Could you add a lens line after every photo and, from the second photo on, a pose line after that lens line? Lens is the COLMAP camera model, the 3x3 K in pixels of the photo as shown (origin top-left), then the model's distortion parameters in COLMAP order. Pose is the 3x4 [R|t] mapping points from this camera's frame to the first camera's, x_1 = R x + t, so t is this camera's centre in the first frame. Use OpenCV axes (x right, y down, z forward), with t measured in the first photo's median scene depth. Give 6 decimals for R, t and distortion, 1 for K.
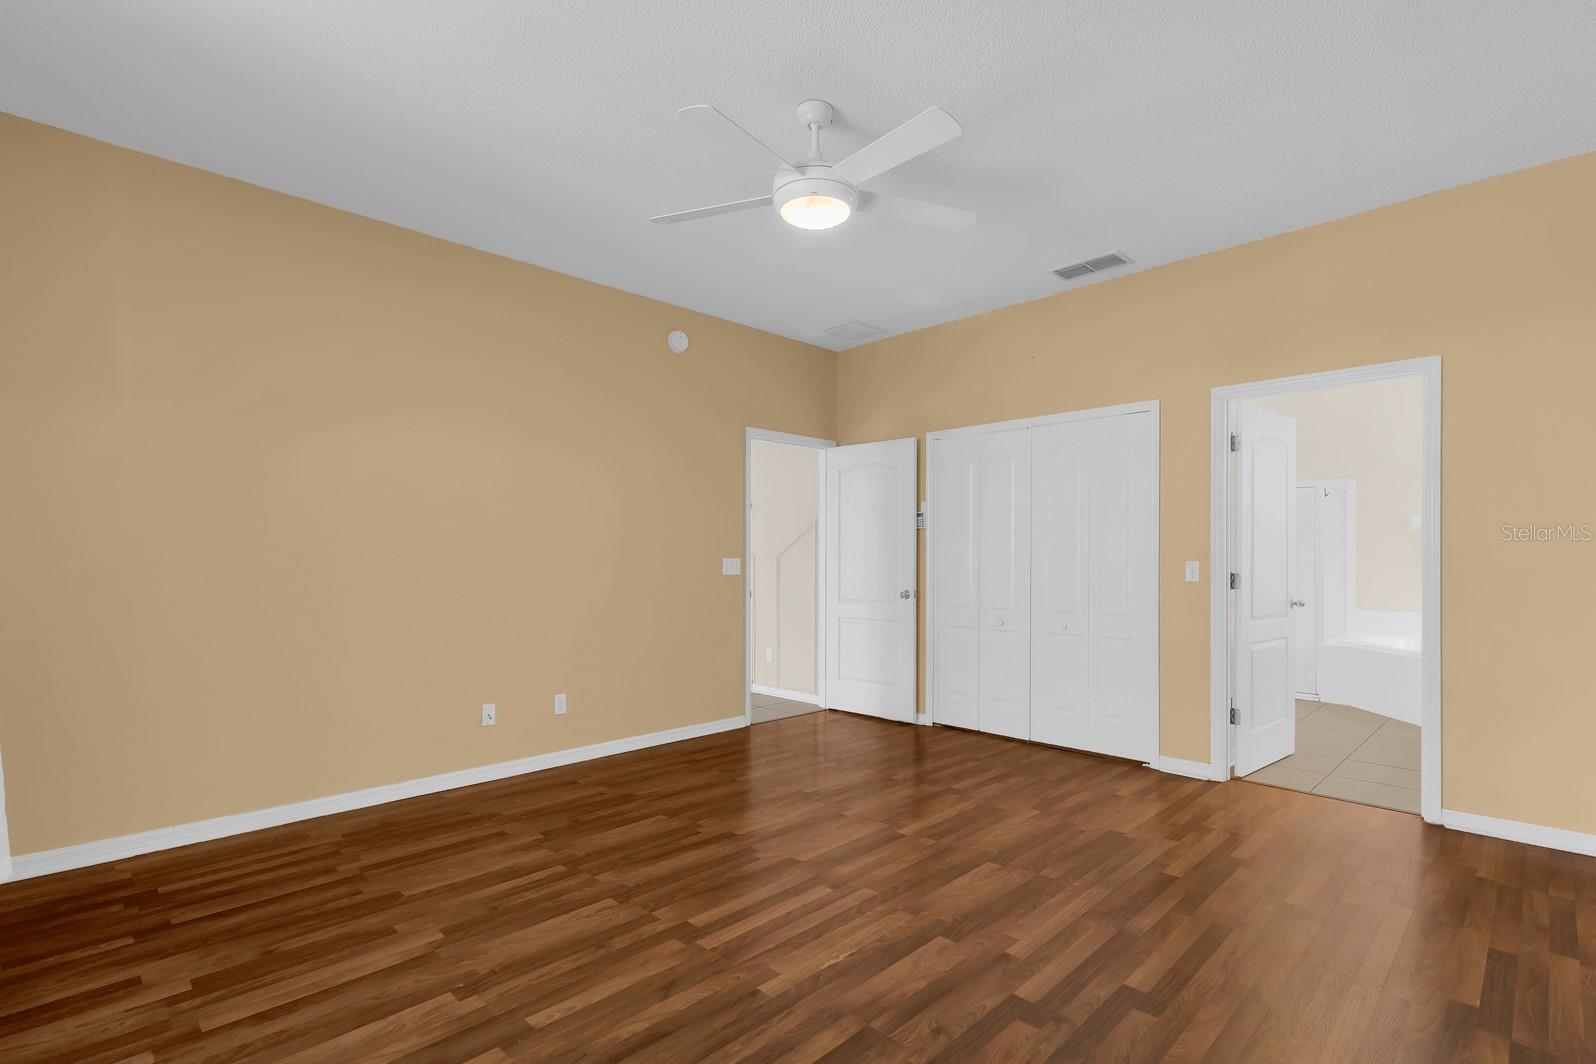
lens RADIAL K [[747.6, 0, 798.9], [0, 747.6, 542.6], [0, 0, 1]] dist [0.000637, 0.001080]
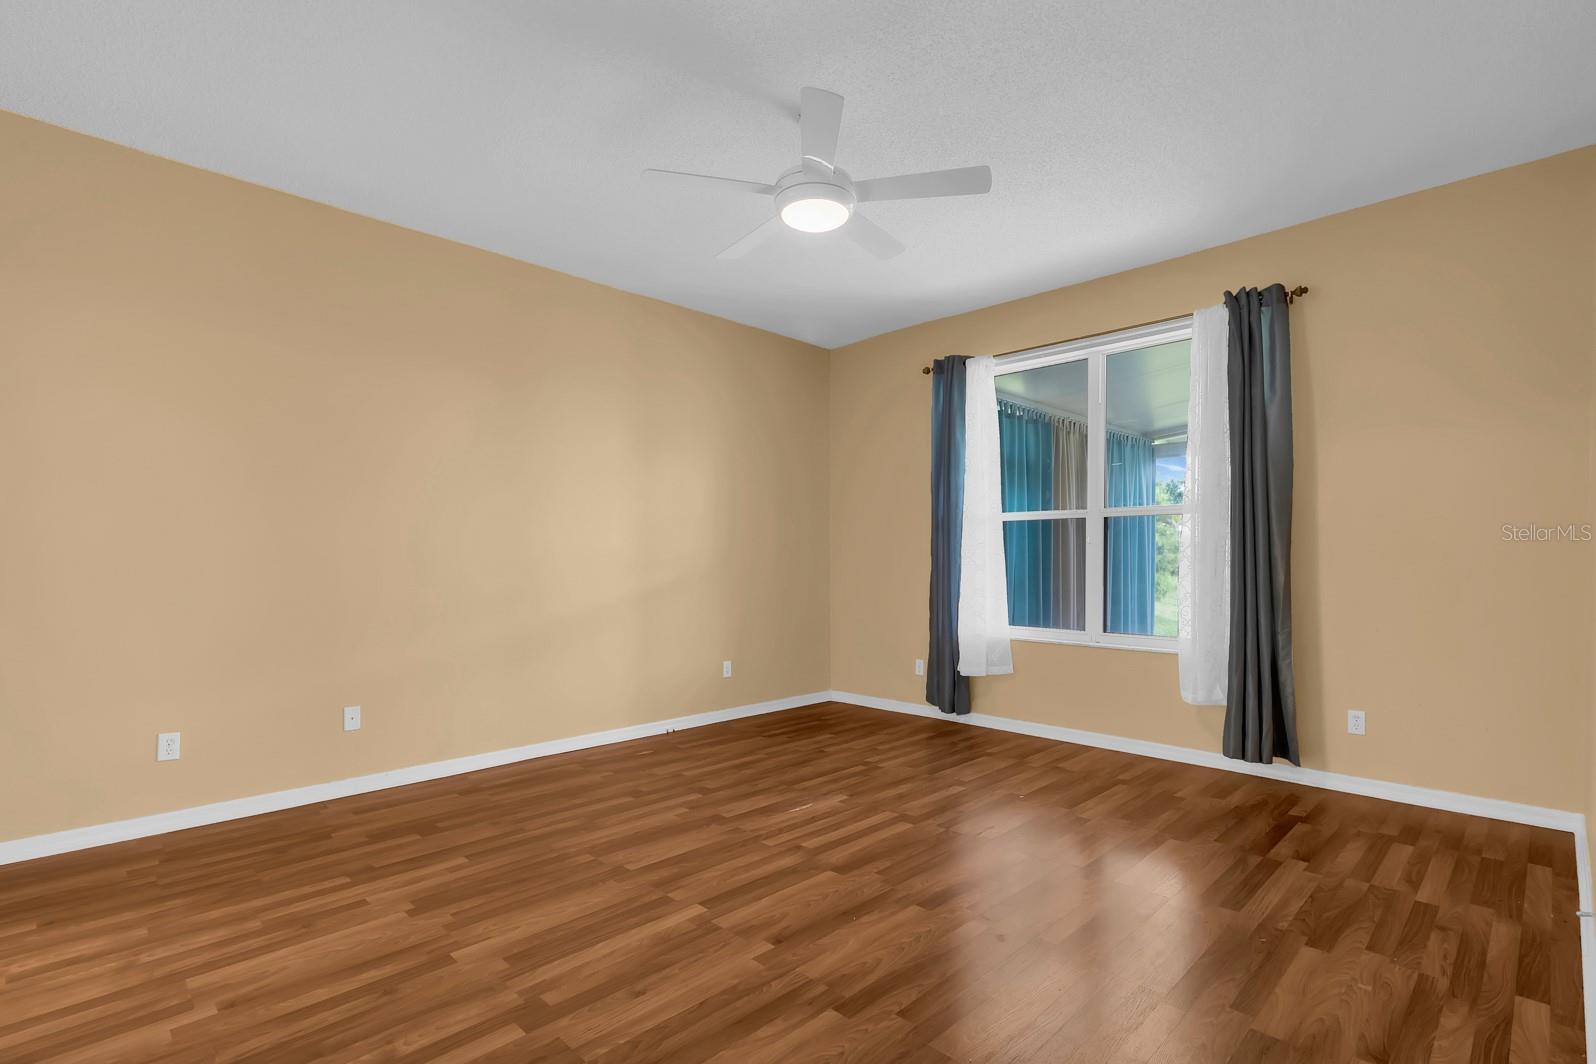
lens RADIAL K [[747.6, 0, 797.5], [0, 747.6, 538.3], [0, 0, 1]] dist [0.000637, 0.001080]
pose [[-0.999999, 0.000501, -0.000954, 0.050437], [0.000546, 0.998876, -0.047392, 0.061631], [0.000929, -0.047393, -0.998876, 2.152684]]
